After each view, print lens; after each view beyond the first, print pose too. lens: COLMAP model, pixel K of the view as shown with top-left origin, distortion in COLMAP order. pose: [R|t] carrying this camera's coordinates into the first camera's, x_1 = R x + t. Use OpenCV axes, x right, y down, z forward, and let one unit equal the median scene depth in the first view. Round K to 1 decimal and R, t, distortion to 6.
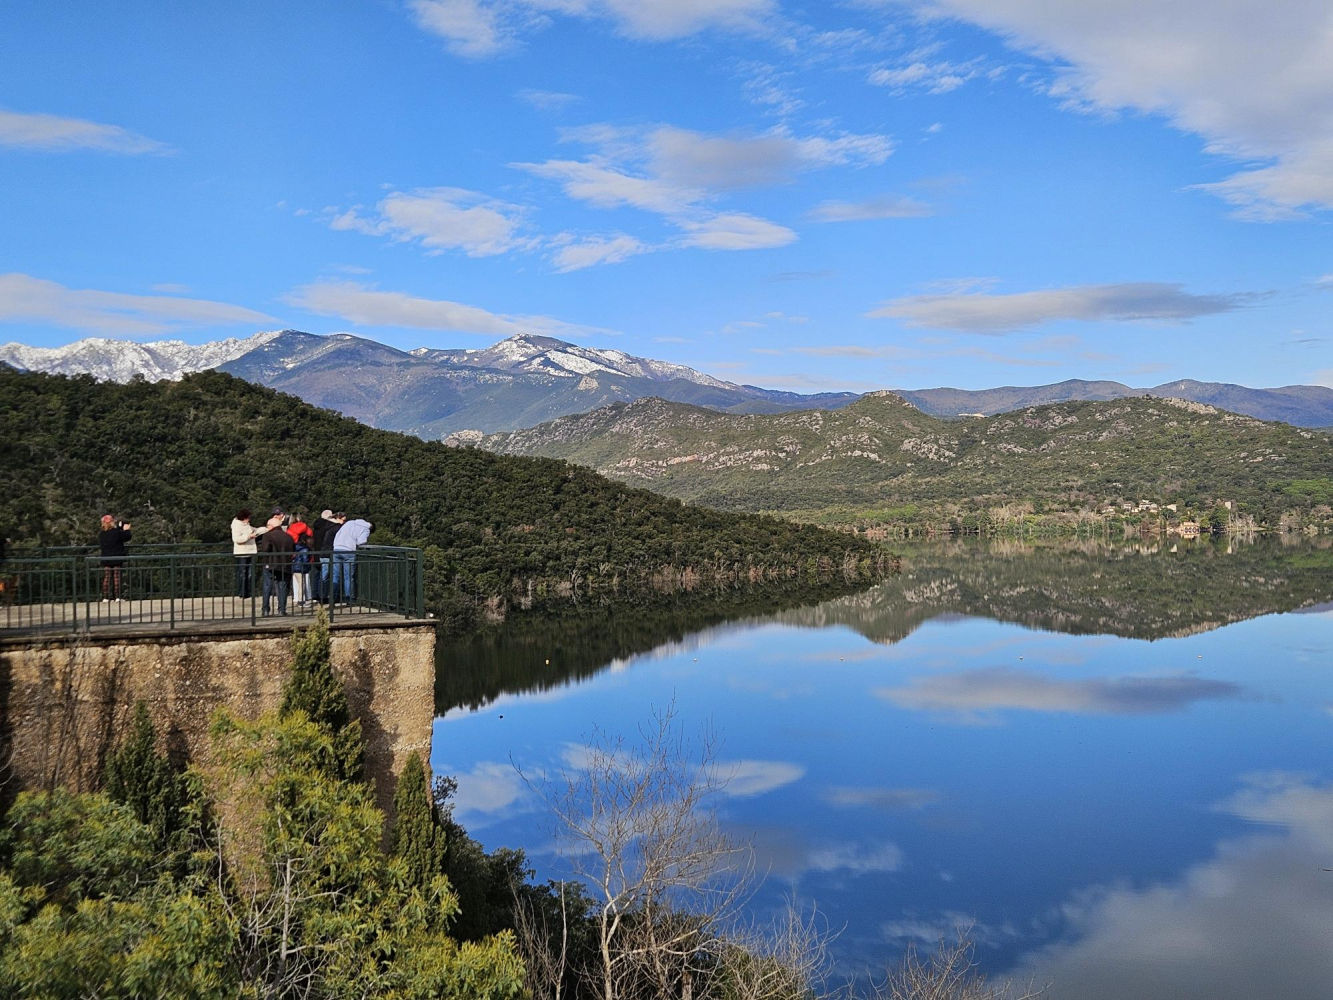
lens RADIAL K [[1755.3, 0, 672.7], [0, 1755.3, 515.1], [0, 0, 1]] dist [0.160224, -0.465978]
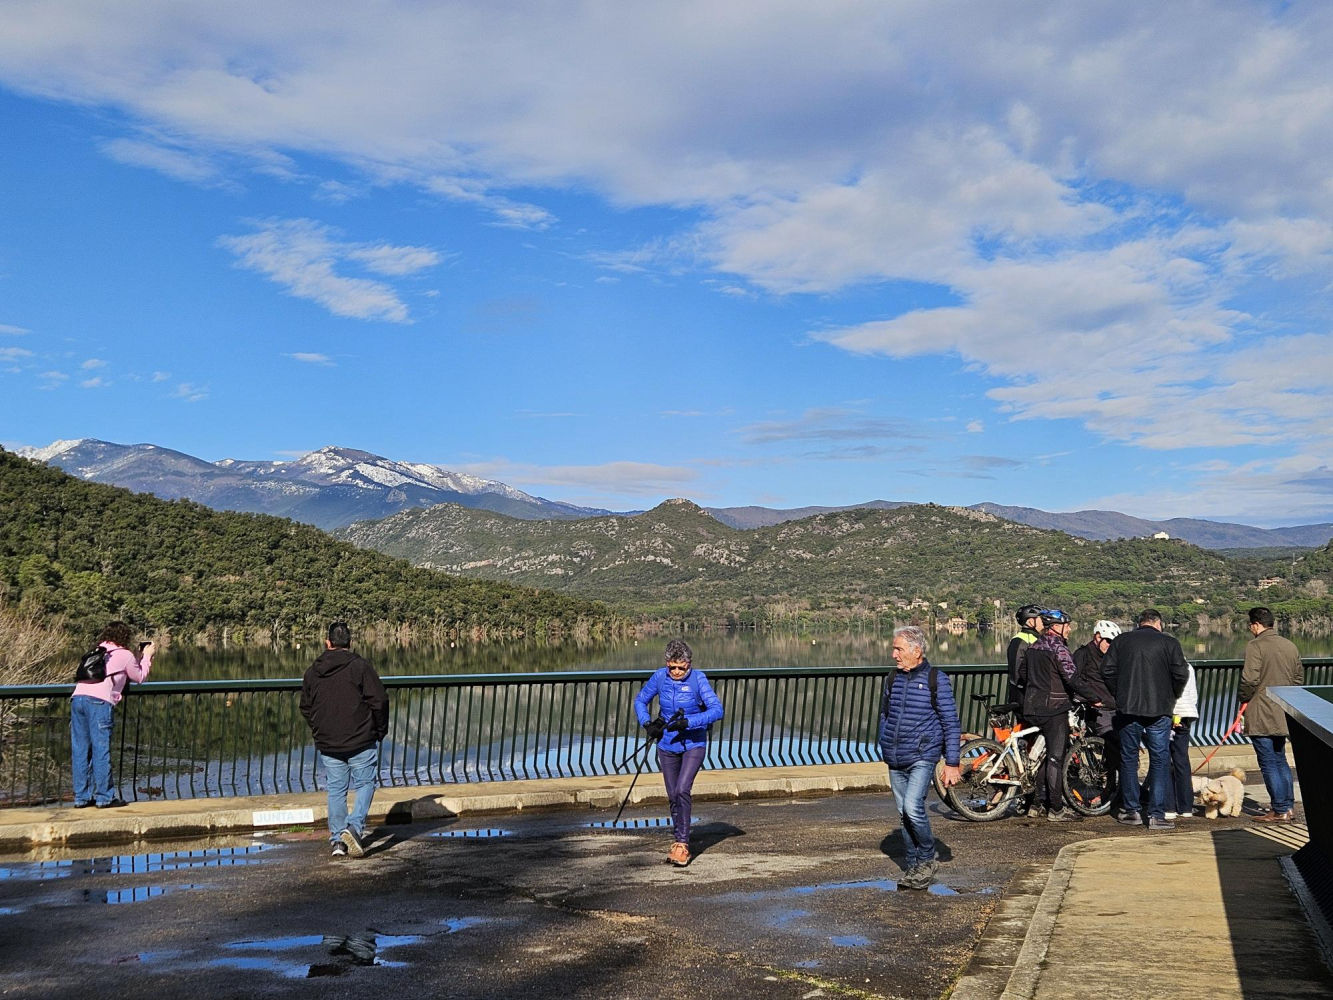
lens RADIAL K [[1761.6, 0, 636.6], [0, 1761.6, 500.3], [0, 0, 1]] dist [0.160946, -0.457546]
pose [[0.996687, 0.015212, 0.079896, 0.026100], [-0.008892, 0.996845, -0.078879, 0.017383], [-0.080844, 0.077907, 0.993677, 0.006368]]
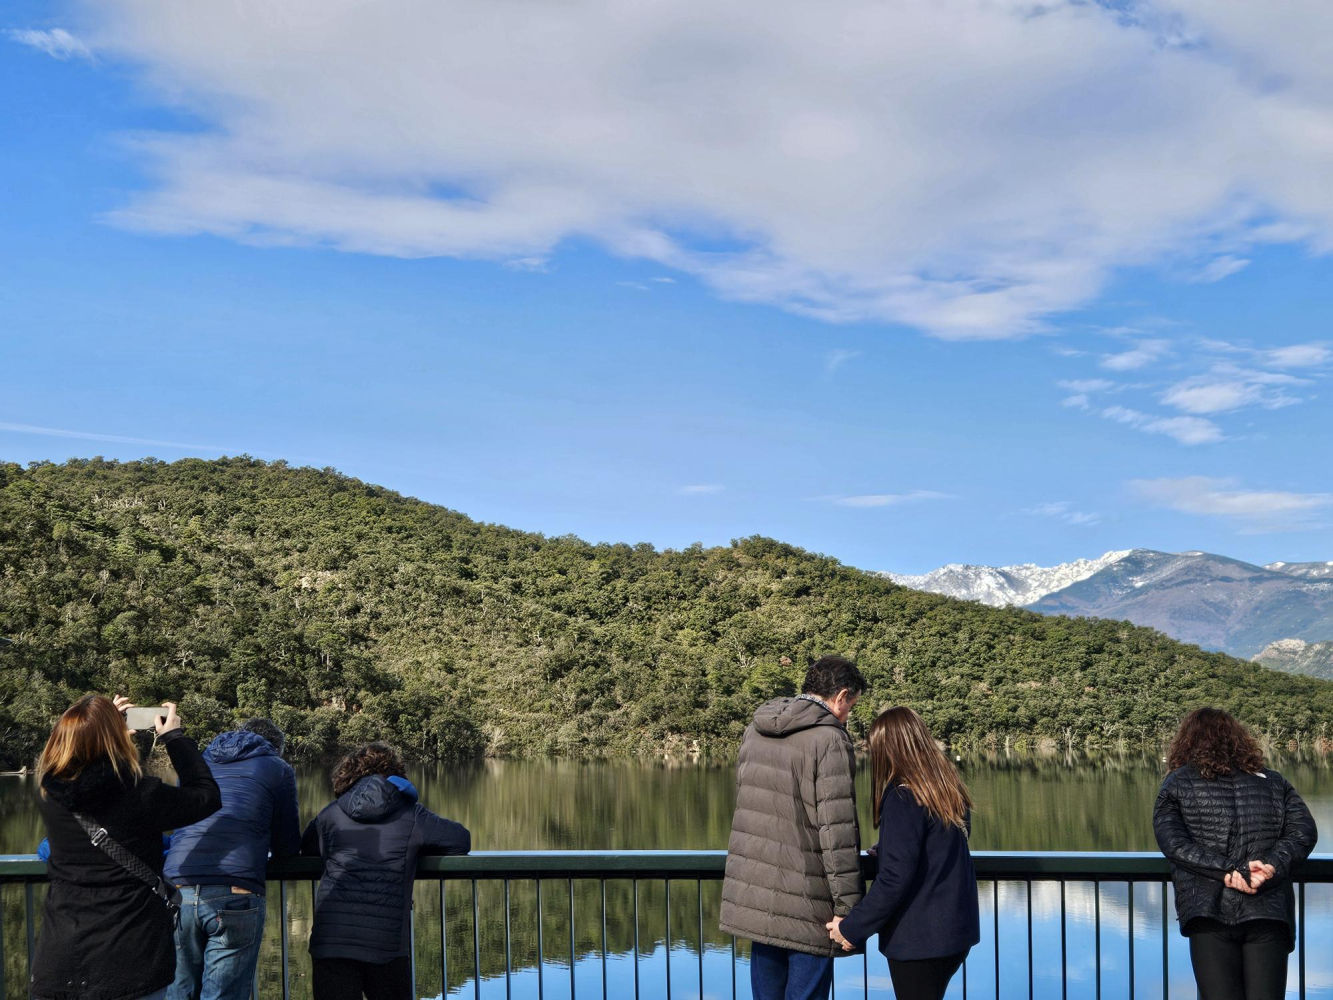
lens RADIAL K [[1740.8, 0, 689.4], [0, 1740.8, 501.1], [0, 0, 1]] dist [0.156765, -0.443911]
pose [[0.884688, -0.050957, -0.463389, 0.084172], [-0.012575, 0.991038, -0.132989, 0.016180], [0.466013, 0.123481, 0.876119, 0.039643]]
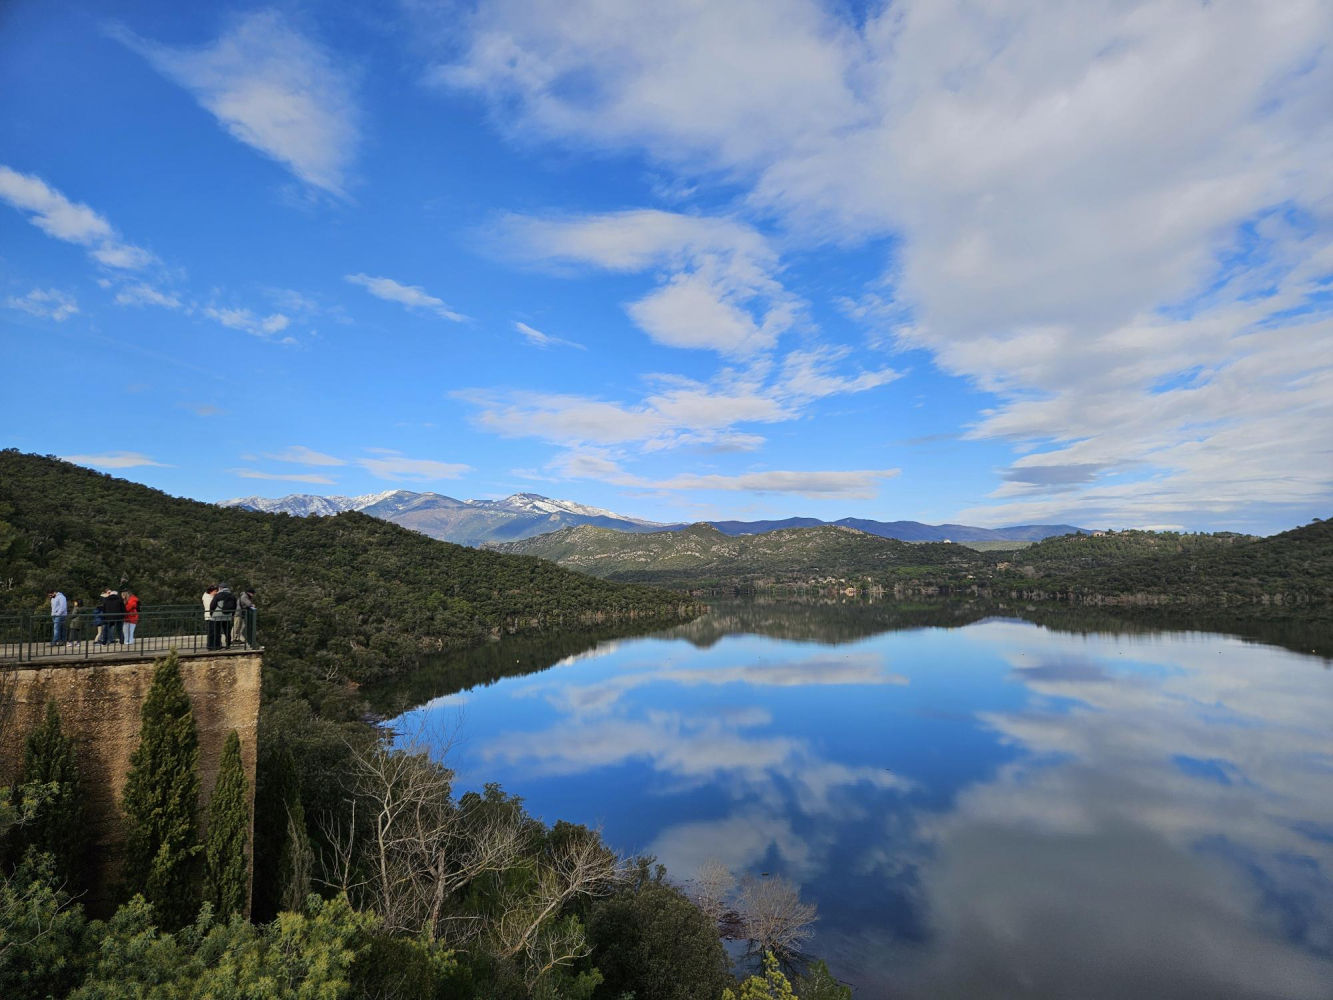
lens RADIAL K [[882.7, 0, 666.5], [0, 882.7, 500.0], [0, 0, 1]] dist [0.106969, -0.096112]
pose [[0.997061, 0.006141, 0.076368, 0.003496], [0.001118, 0.995510, -0.094649, -0.000064], [-0.076606, 0.094456, 0.992577, 0.001397]]
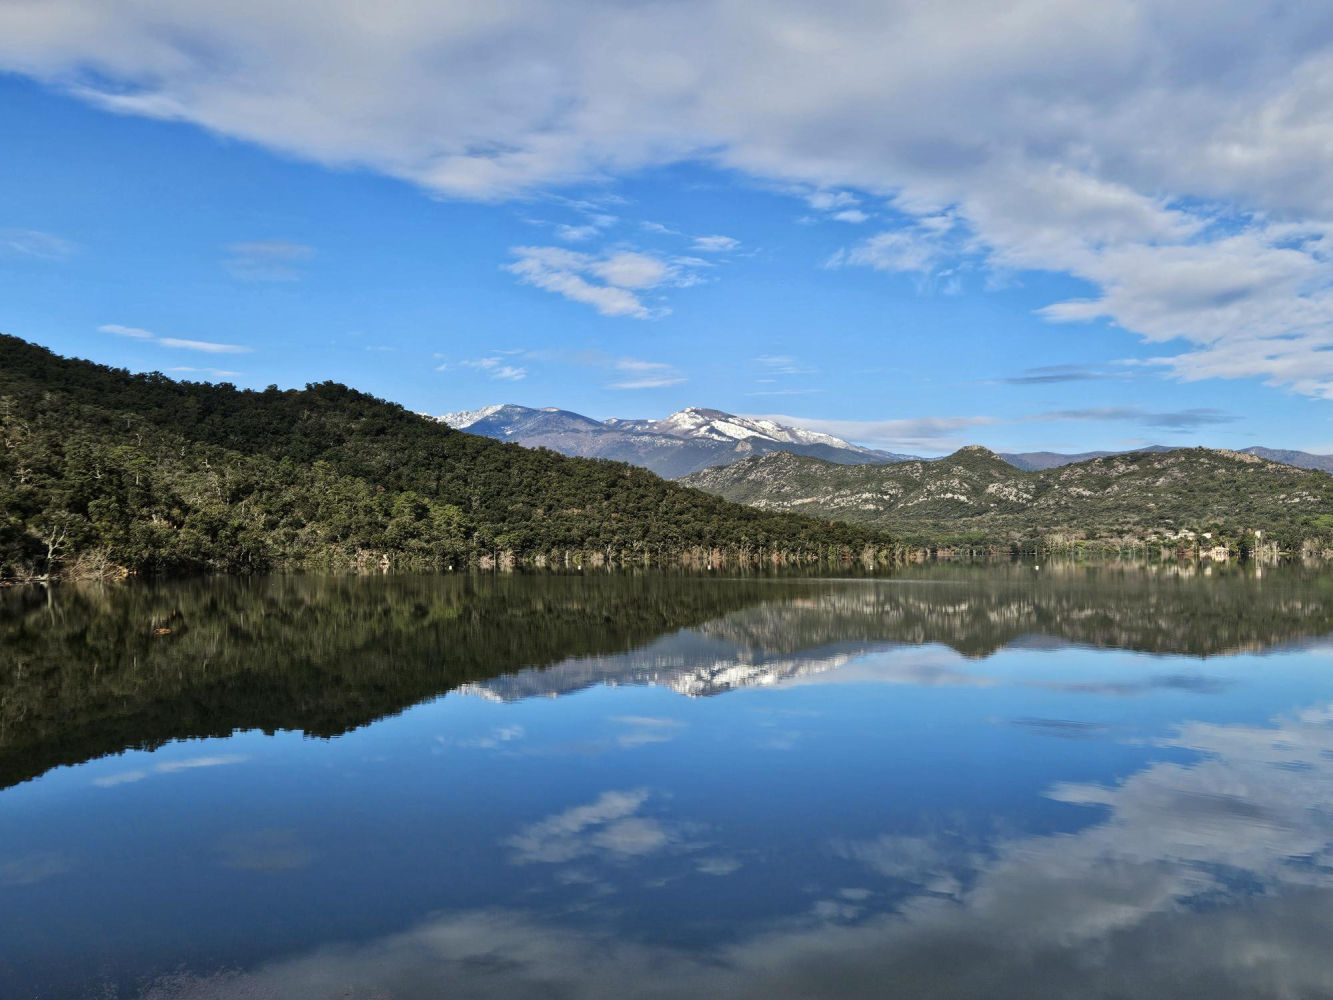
lens RADIAL K [[1428.7, 0, 666.5], [0, 1428.7, 500.0], [0, 0, 1]] dist [0.134411, -0.258988]
pose [[0.993670, 0.009918, -0.111901, 0.037368], [-0.014663, 0.999024, -0.041657, 0.017174], [0.111378, 0.043034, 0.992846, 0.024146]]
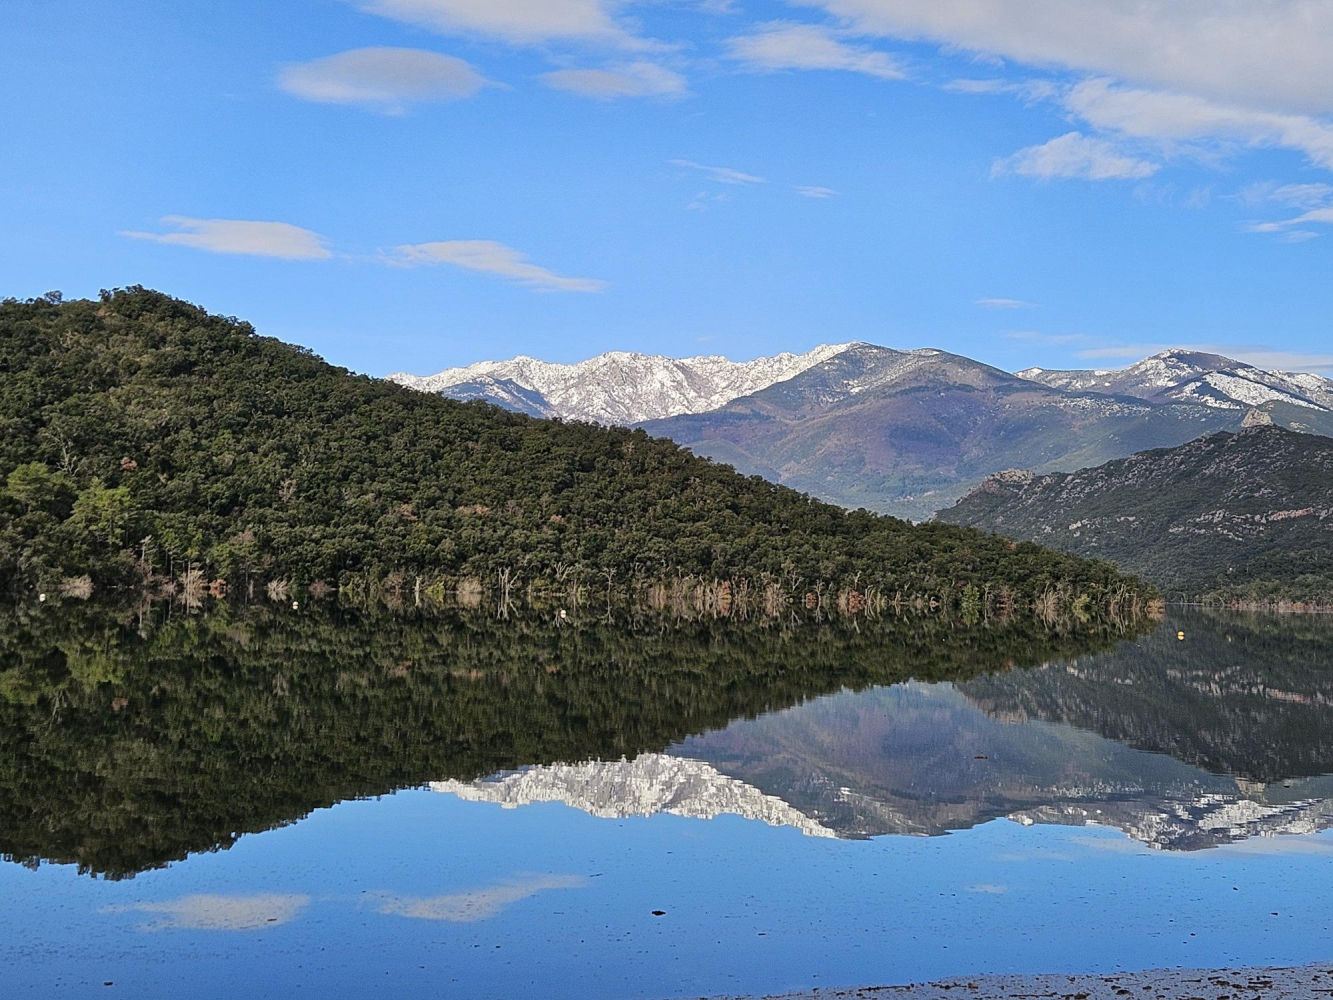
lens RADIAL K [[2389.9, 0, 666.5], [0, 2389.9, 500.0], [0, 0, 1]] dist [0.153507, -0.184026]
pose [[0.948164, 0.031890, -0.316177, 0.123611], [-0.046004, 0.998246, -0.037276, 0.015410], [0.314434, 0.049889, 0.947968, 0.062273]]
